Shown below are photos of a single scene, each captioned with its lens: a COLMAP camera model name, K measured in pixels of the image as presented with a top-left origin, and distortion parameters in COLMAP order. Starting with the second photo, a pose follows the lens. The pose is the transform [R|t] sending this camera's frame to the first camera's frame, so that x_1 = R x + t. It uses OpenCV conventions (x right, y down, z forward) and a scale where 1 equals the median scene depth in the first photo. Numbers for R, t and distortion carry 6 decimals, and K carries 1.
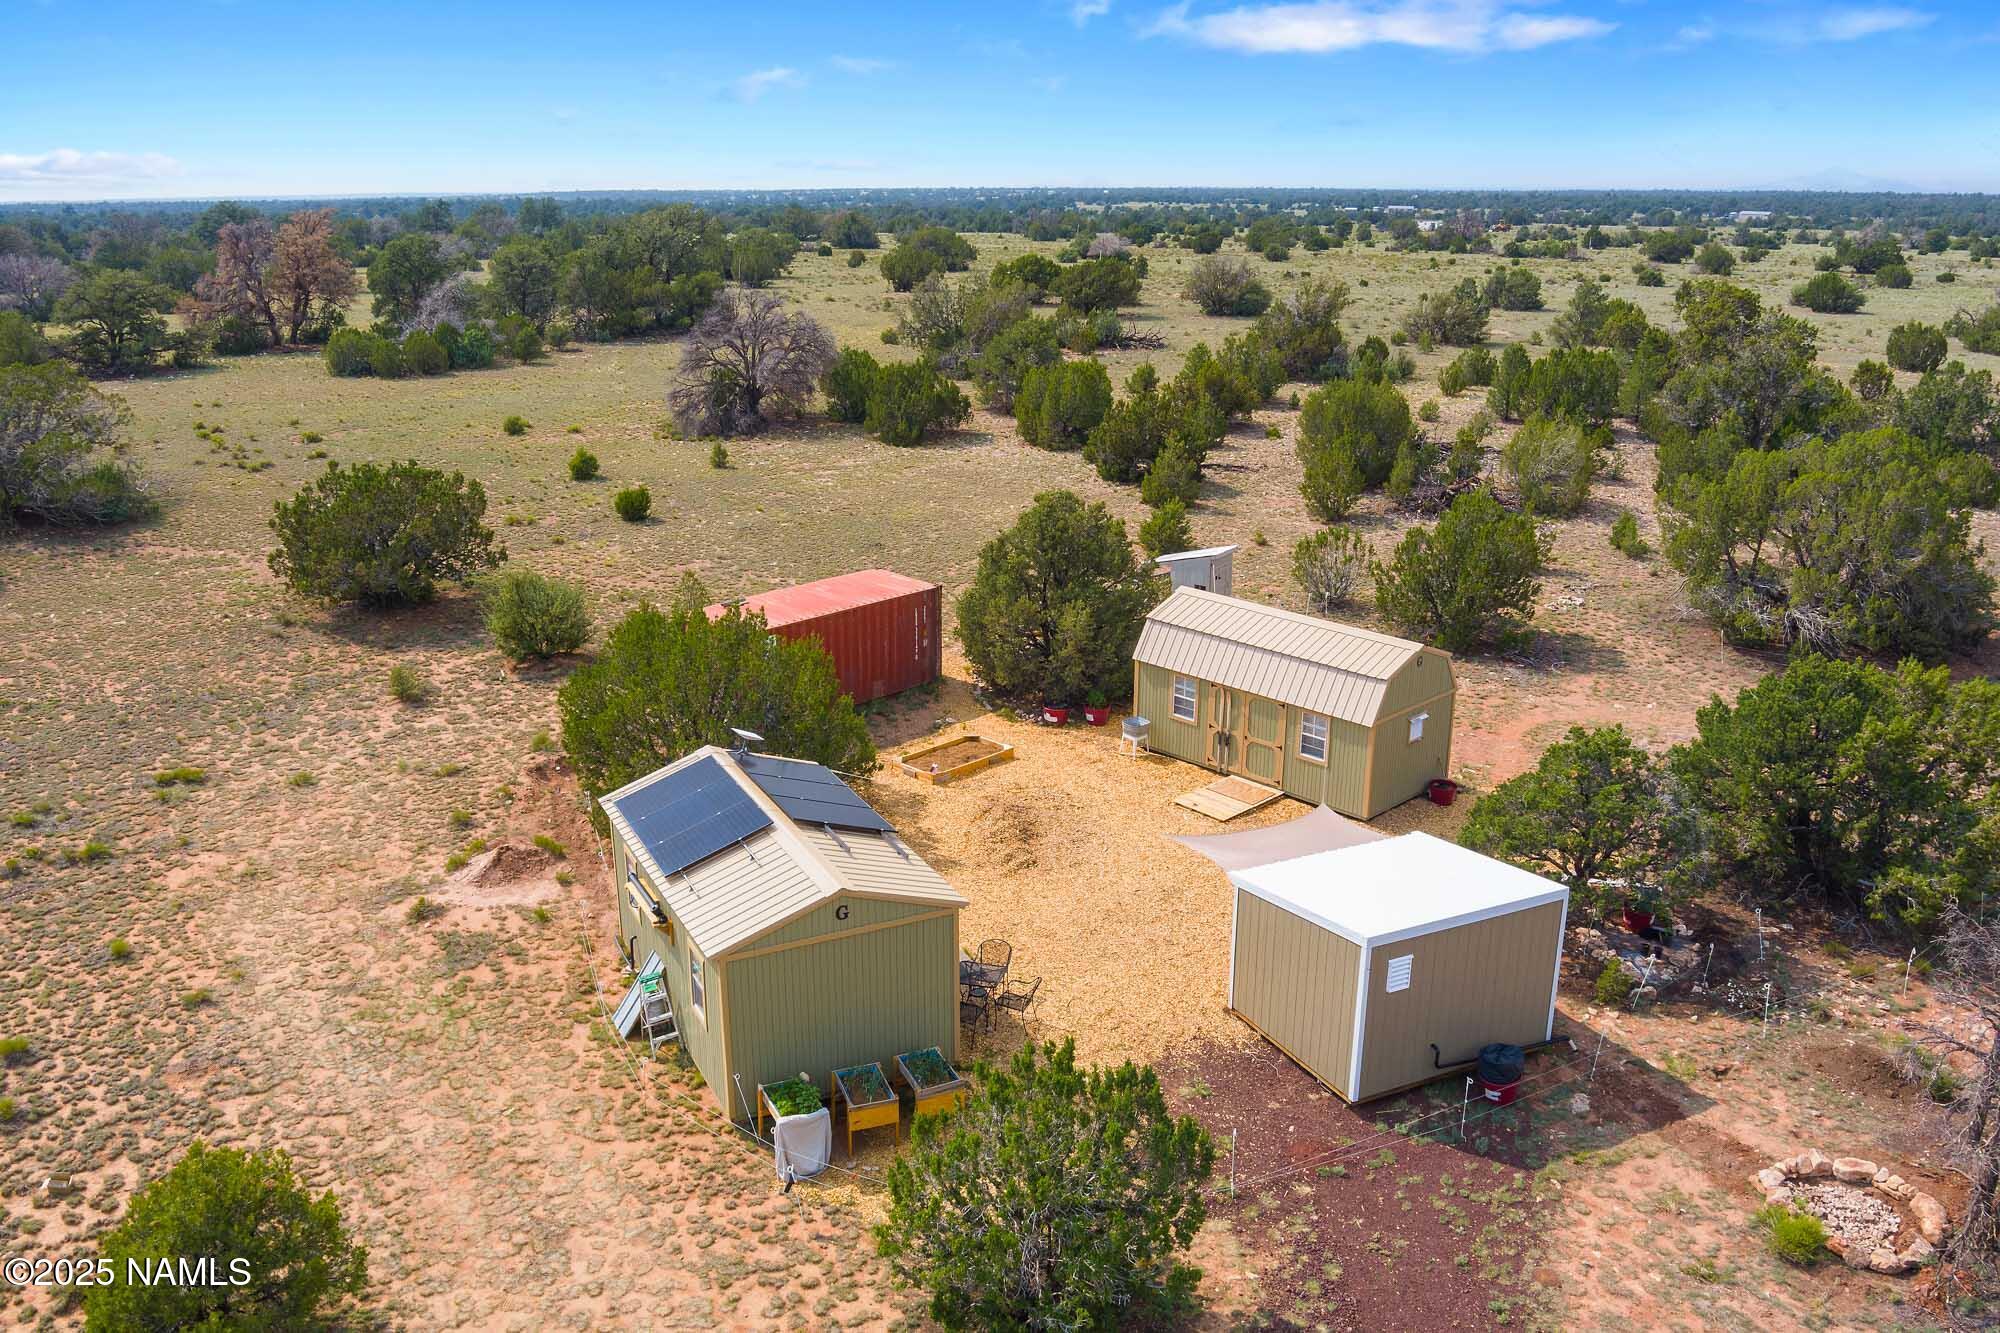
lens RADIAL K [[1612.3, 0, 1002.3], [0, 1612.3, 689.3], [0, 0, 1]] dist [-0.074080, 0.022895]
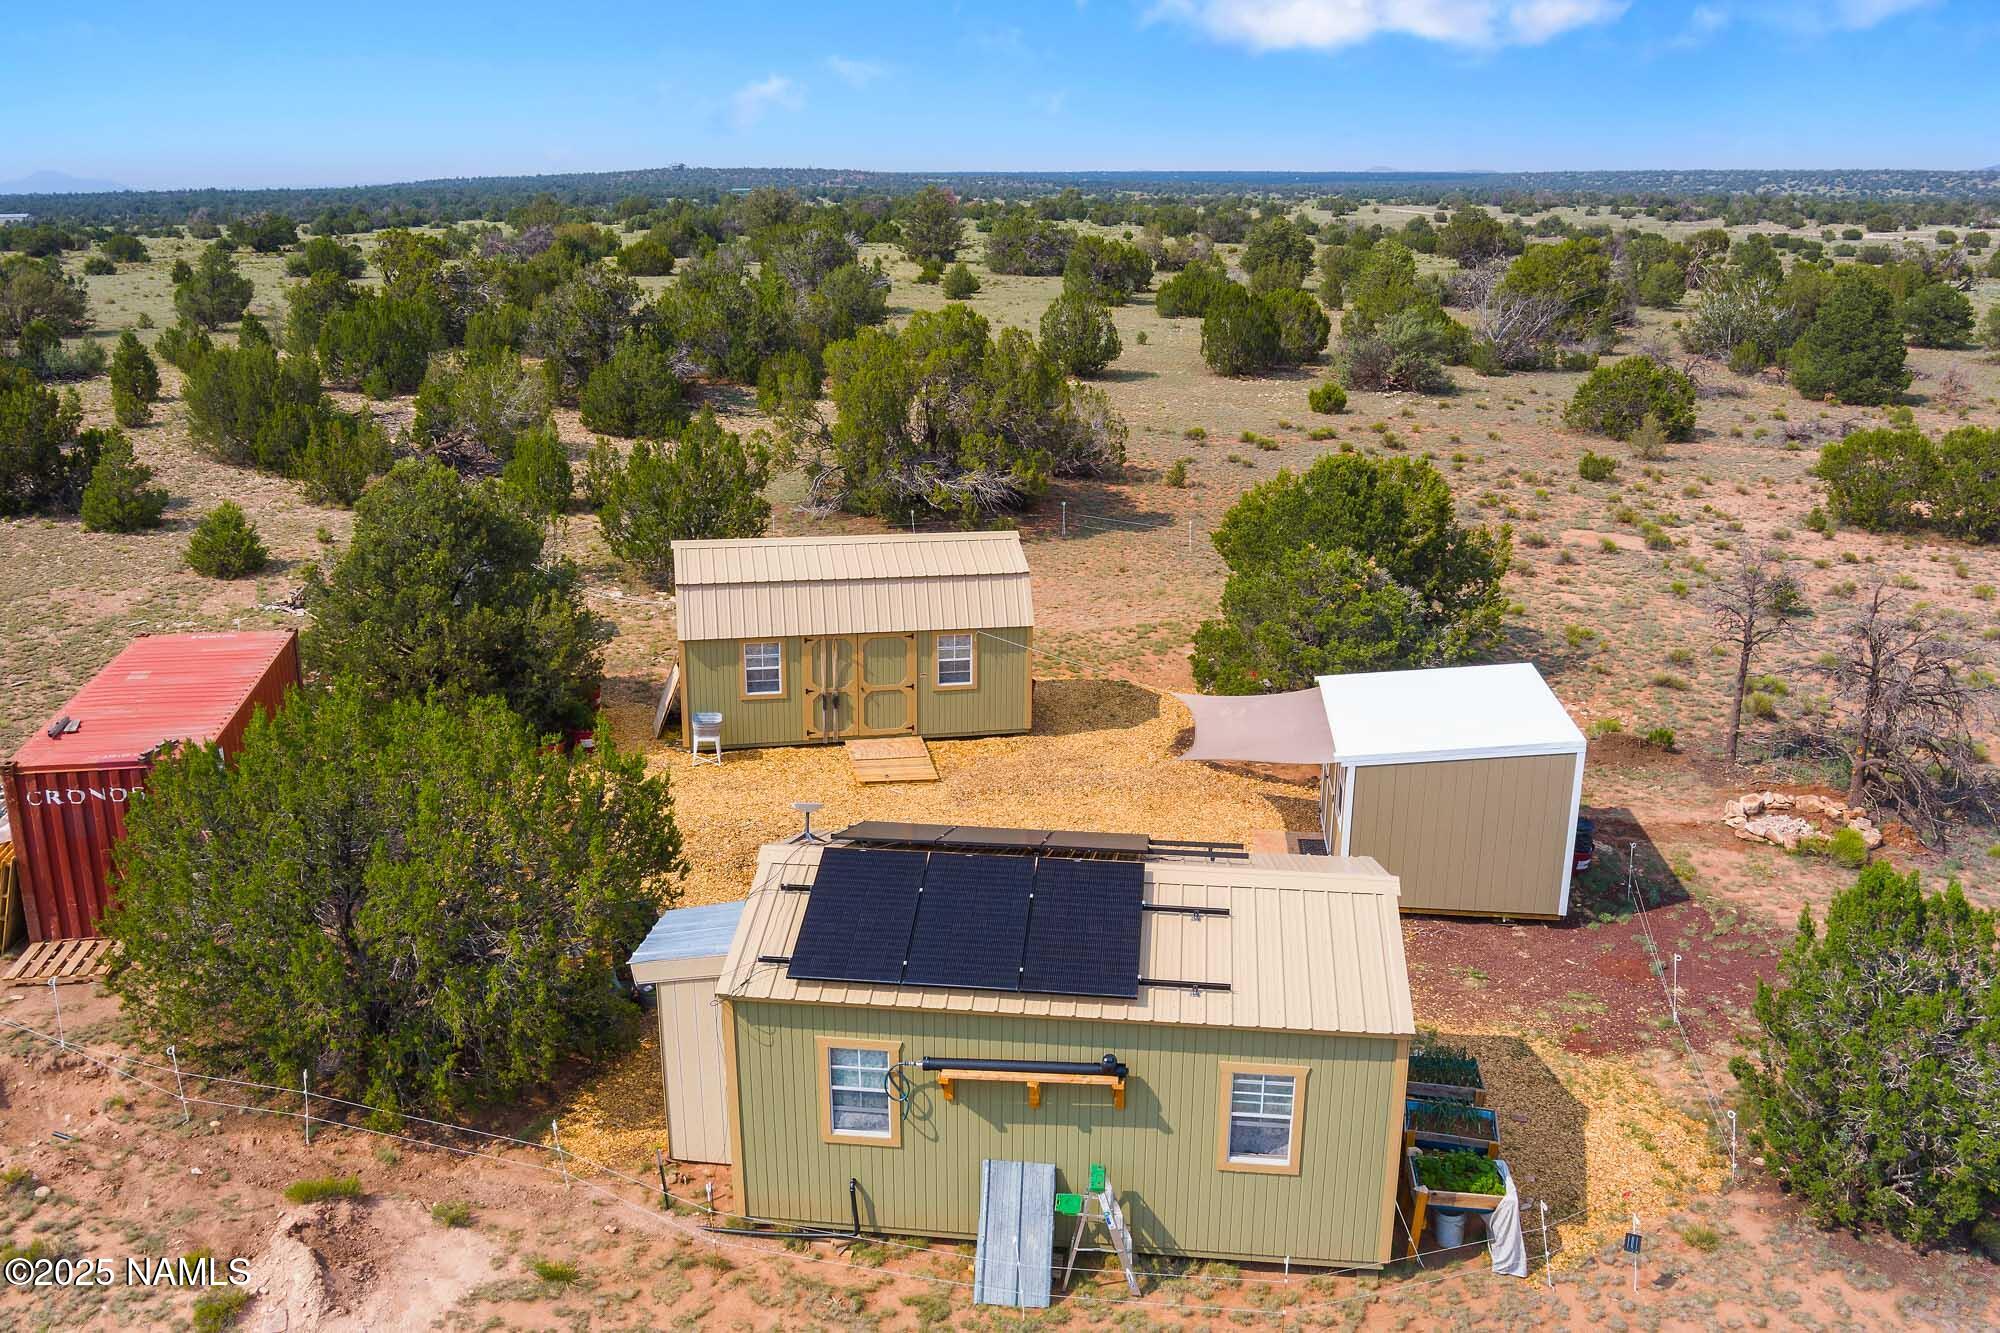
lens RADIAL K [[1612.3, 0, 1002.3], [0, 1612.3, 689.3], [0, 0, 1]] dist [-0.074080, 0.022895]
pose [[0.541954, -0.254509, 0.800943, -0.451931], [0.256002, 0.957744, 0.131112, -0.057483], [-0.800468, 0.133986, 0.584208, 0.433558]]
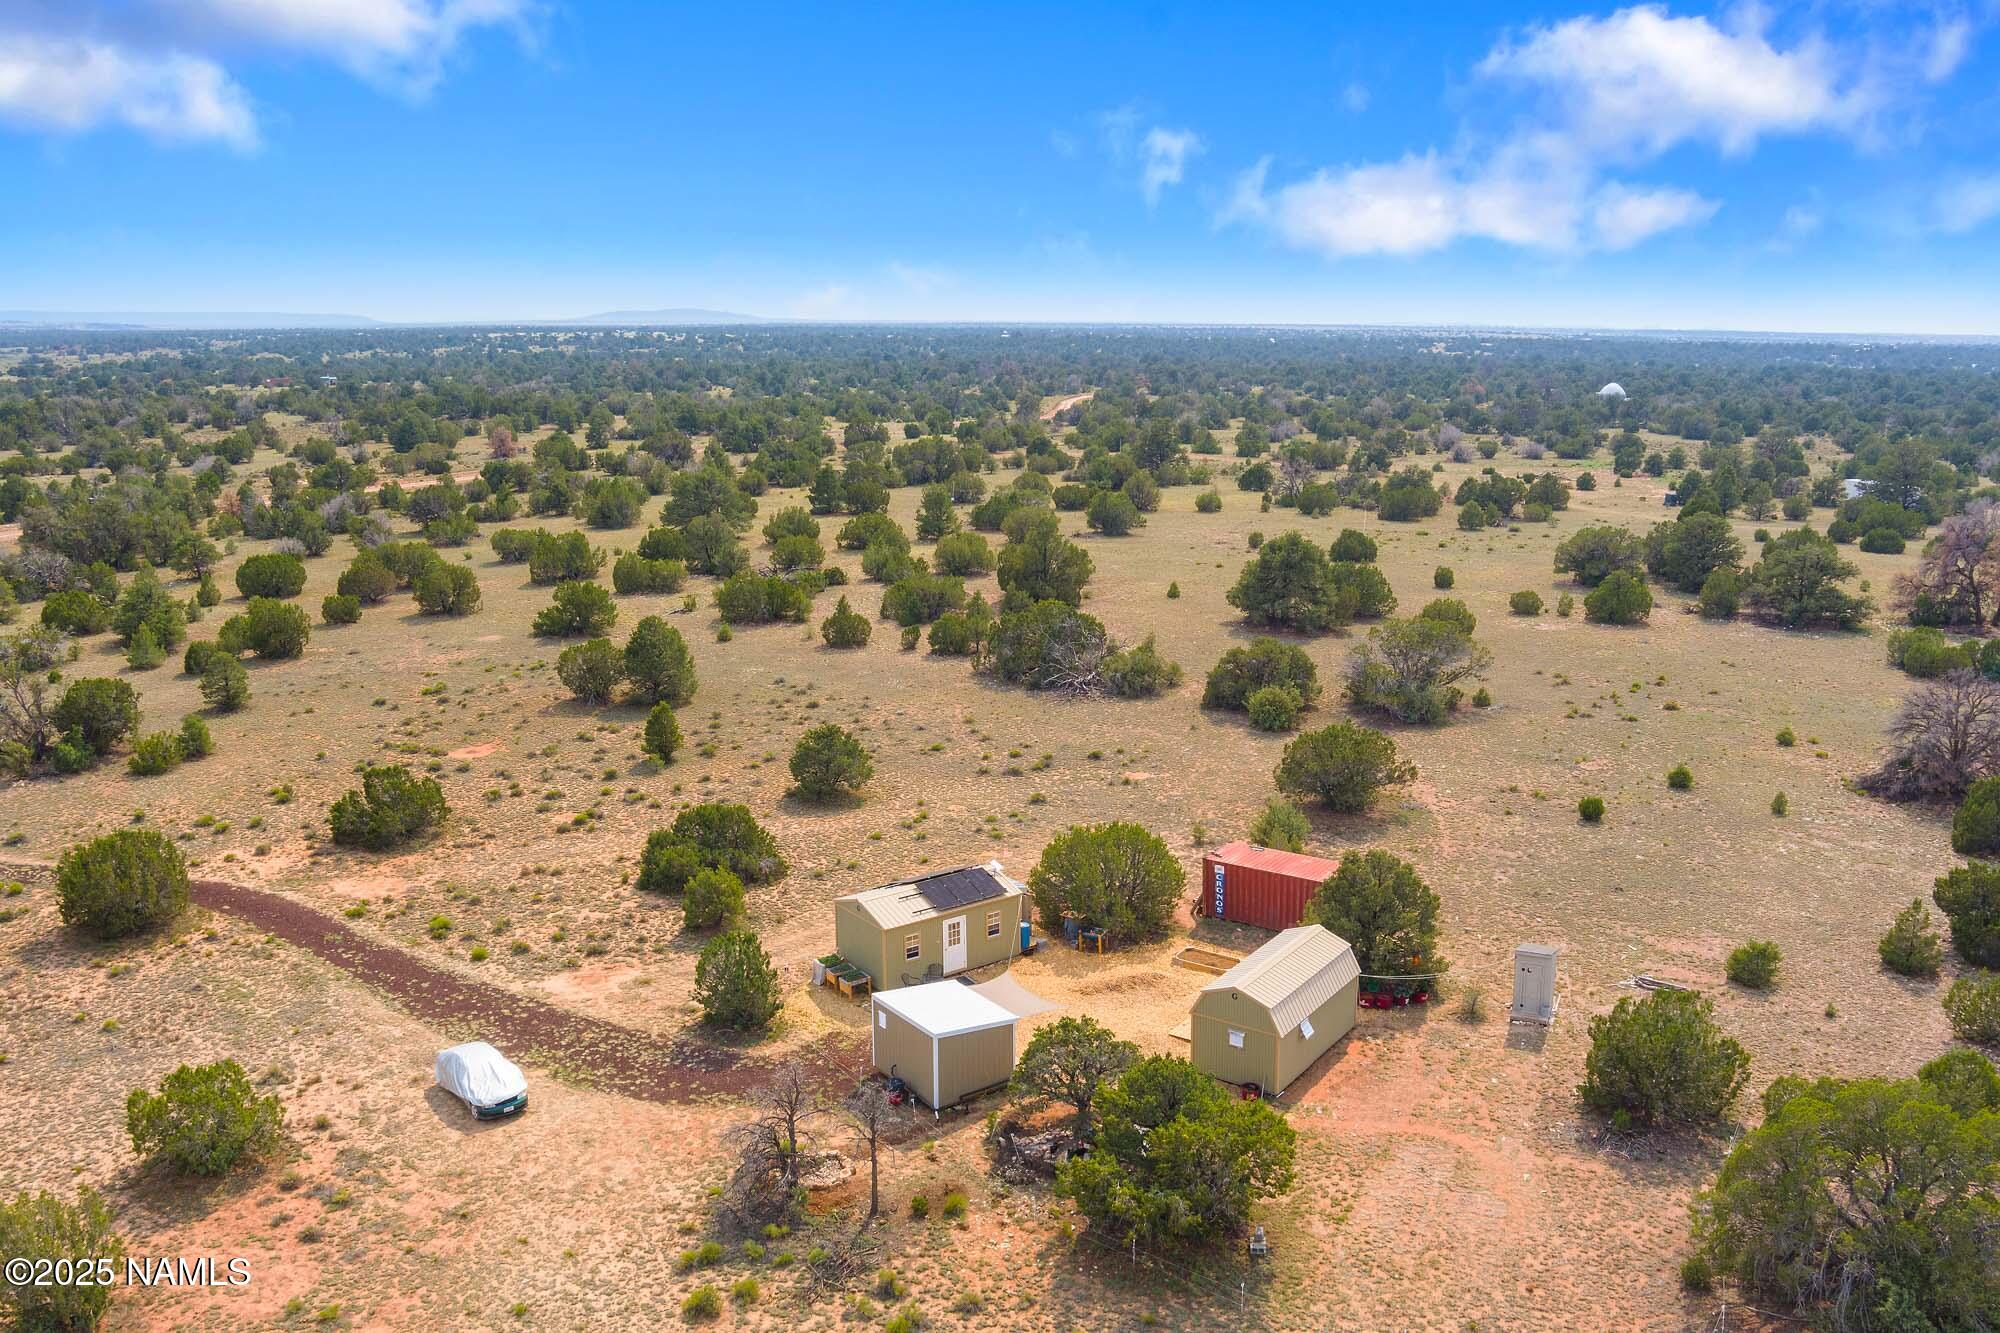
lens RADIAL K [[1612.3, 0, 1002.3], [0, 1612.3, 689.3], [0, 0, 1]] dist [-0.074080, 0.022895]
pose [[0.171825, 0.223549, -0.959428, 1.510848], [-0.299680, 0.939617, 0.165263, -0.447364], [0.938439, 0.259125, 0.228442, 0.311269]]
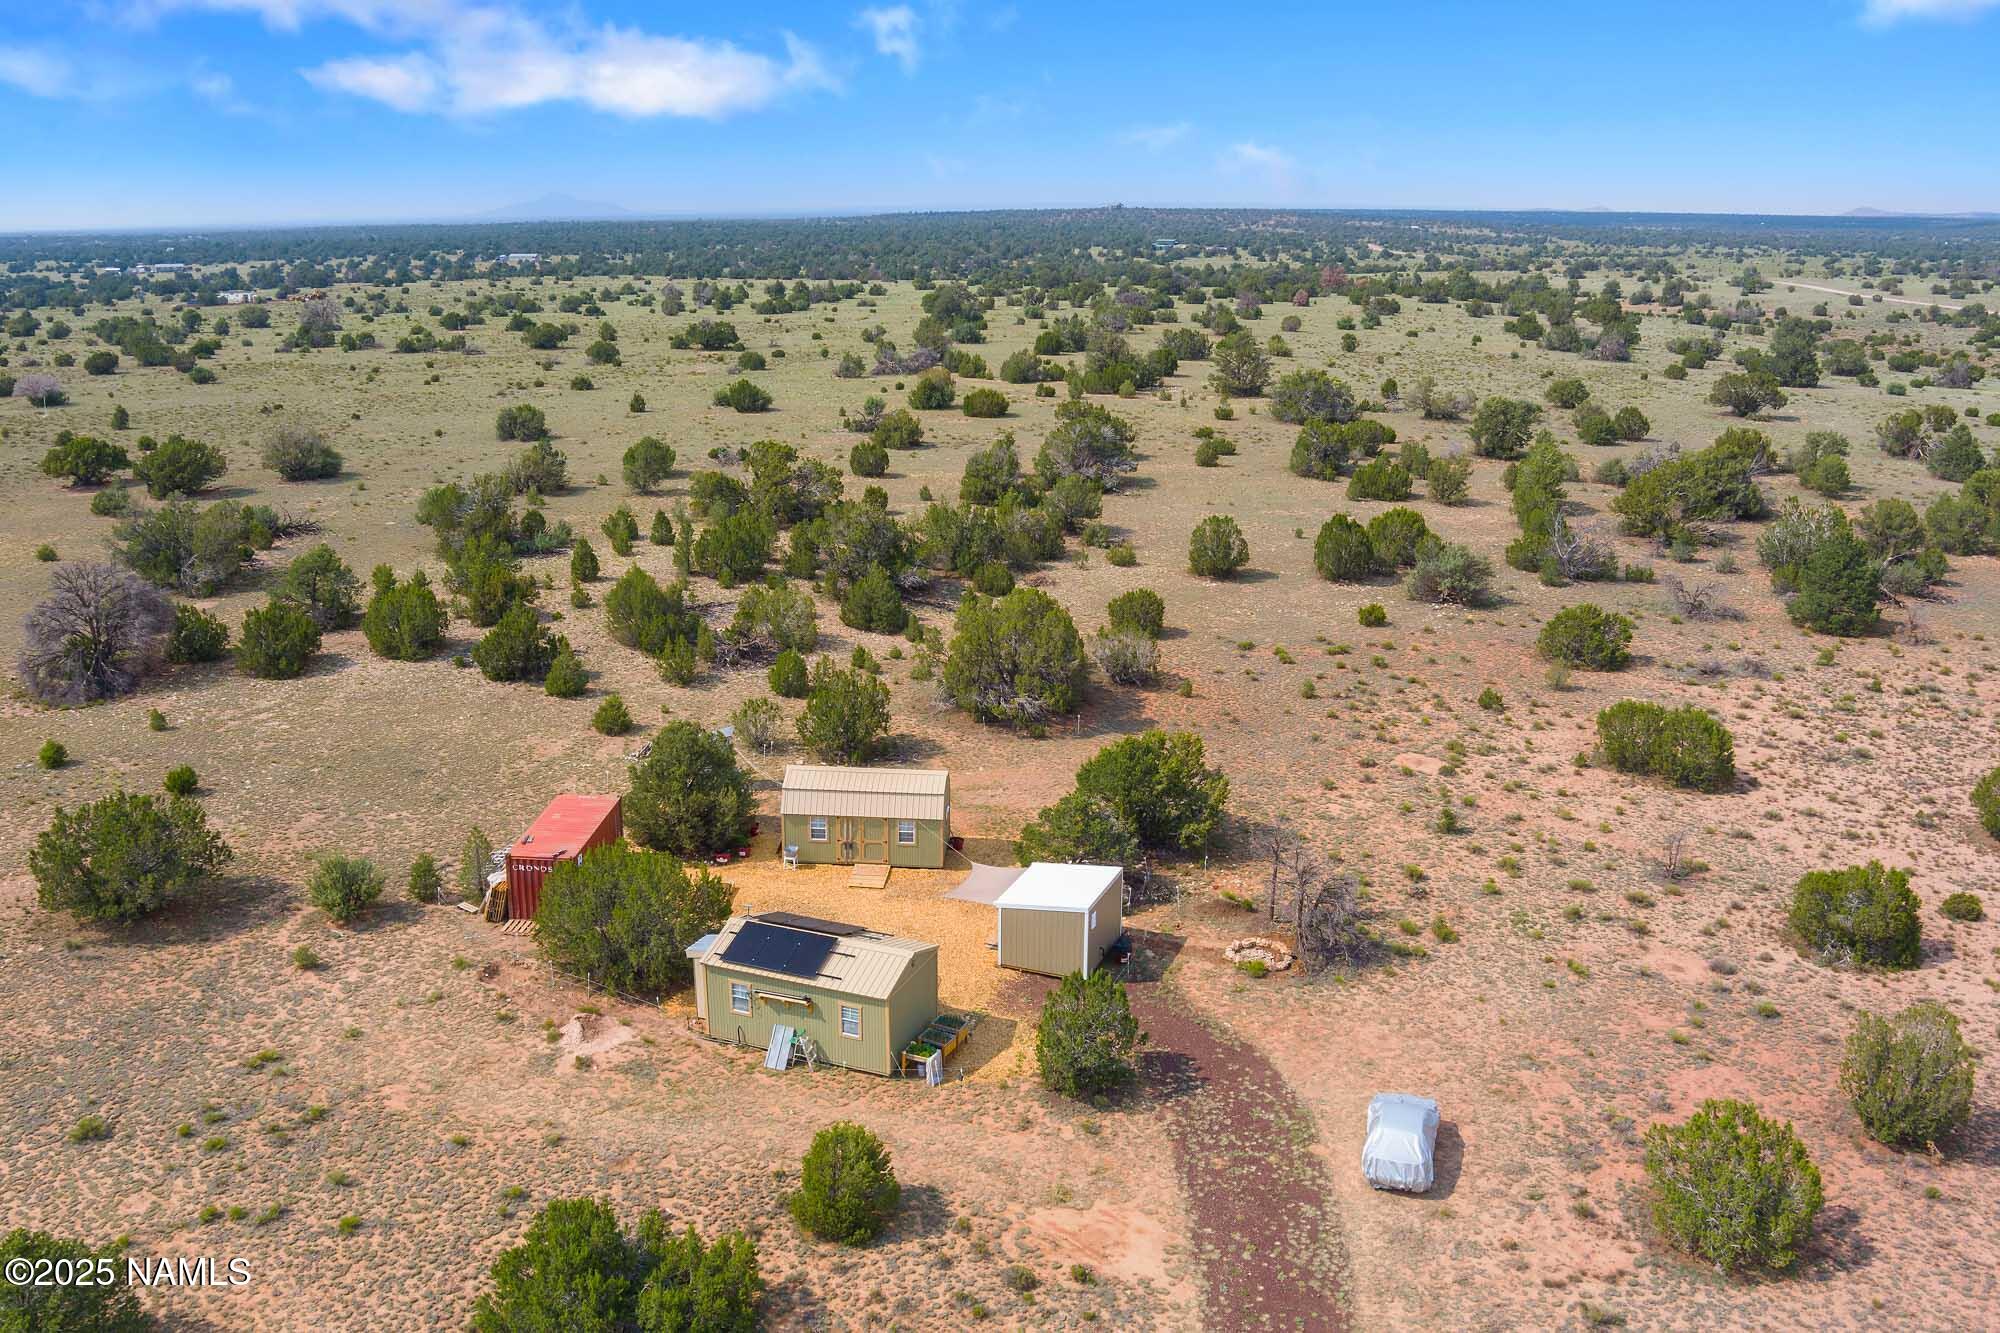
lens RADIAL K [[1612.3, 0, 1002.3], [0, 1612.3, 689.3], [0, 0, 1]] dist [-0.074080, 0.022895]
pose [[0.742291, -0.190406, 0.642456, -0.819123], [0.201691, 0.977803, 0.056761, -0.198181], [-0.639003, 0.087444, 0.764218, -0.473716]]
